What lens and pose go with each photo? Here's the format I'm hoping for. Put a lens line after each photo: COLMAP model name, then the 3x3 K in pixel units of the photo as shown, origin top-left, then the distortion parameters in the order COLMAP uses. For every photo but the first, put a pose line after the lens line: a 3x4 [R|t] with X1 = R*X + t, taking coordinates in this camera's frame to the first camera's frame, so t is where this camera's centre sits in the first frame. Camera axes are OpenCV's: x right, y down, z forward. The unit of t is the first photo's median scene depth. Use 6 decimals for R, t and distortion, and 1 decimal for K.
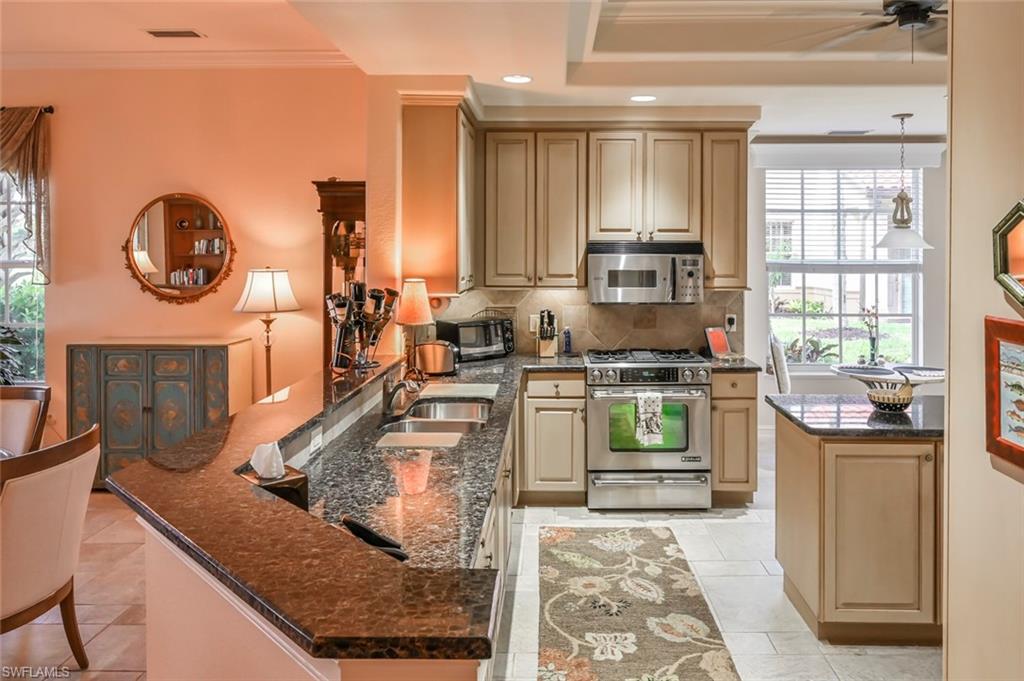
lens RADIAL K [[725.4, 0, 512.0], [0, 725.4, 340.5], [0, 0, 1]] dist [-0.000306, -0.000738]
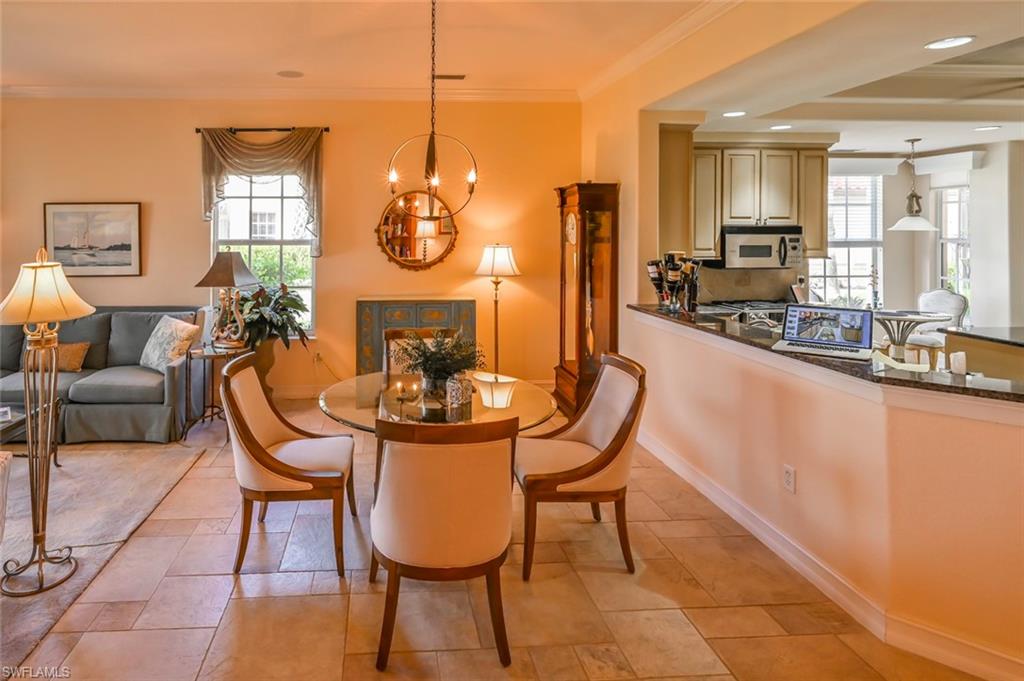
lens RADIAL K [[526.6, 0, 511.7], [0, 526.6, 290.4], [0, 0, 1]] dist [-0.002226, -0.000139]
pose [[0.997975, -0.008075, 0.063097, -0.377460], [0.008914, 0.999875, -0.013037, 0.001716], [-0.062984, 0.013573, 0.997922, -0.011656]]
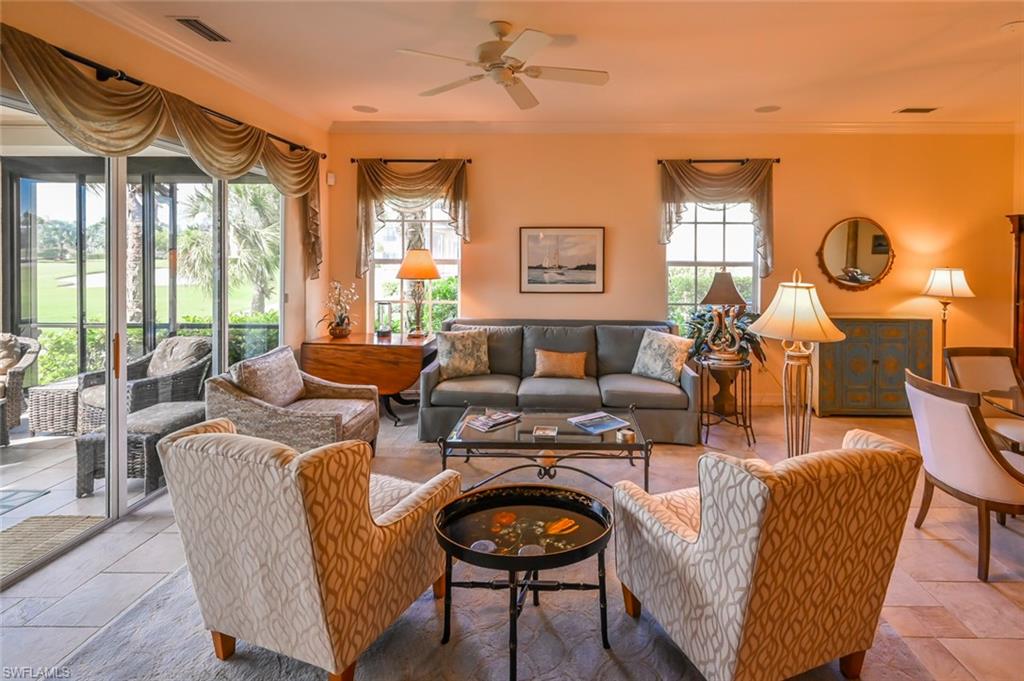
lens RADIAL K [[459.1, 0, 512.2], [0, 459.1, 310.4], [0, 0, 1]] dist [0.021927, -0.000168]
pose [[0.999384, 0.004217, 0.034828, -1.286311], [-0.004345, 0.999984, 0.003608, -0.011312], [-0.034812, -0.003758, 0.999387, 0.065467]]
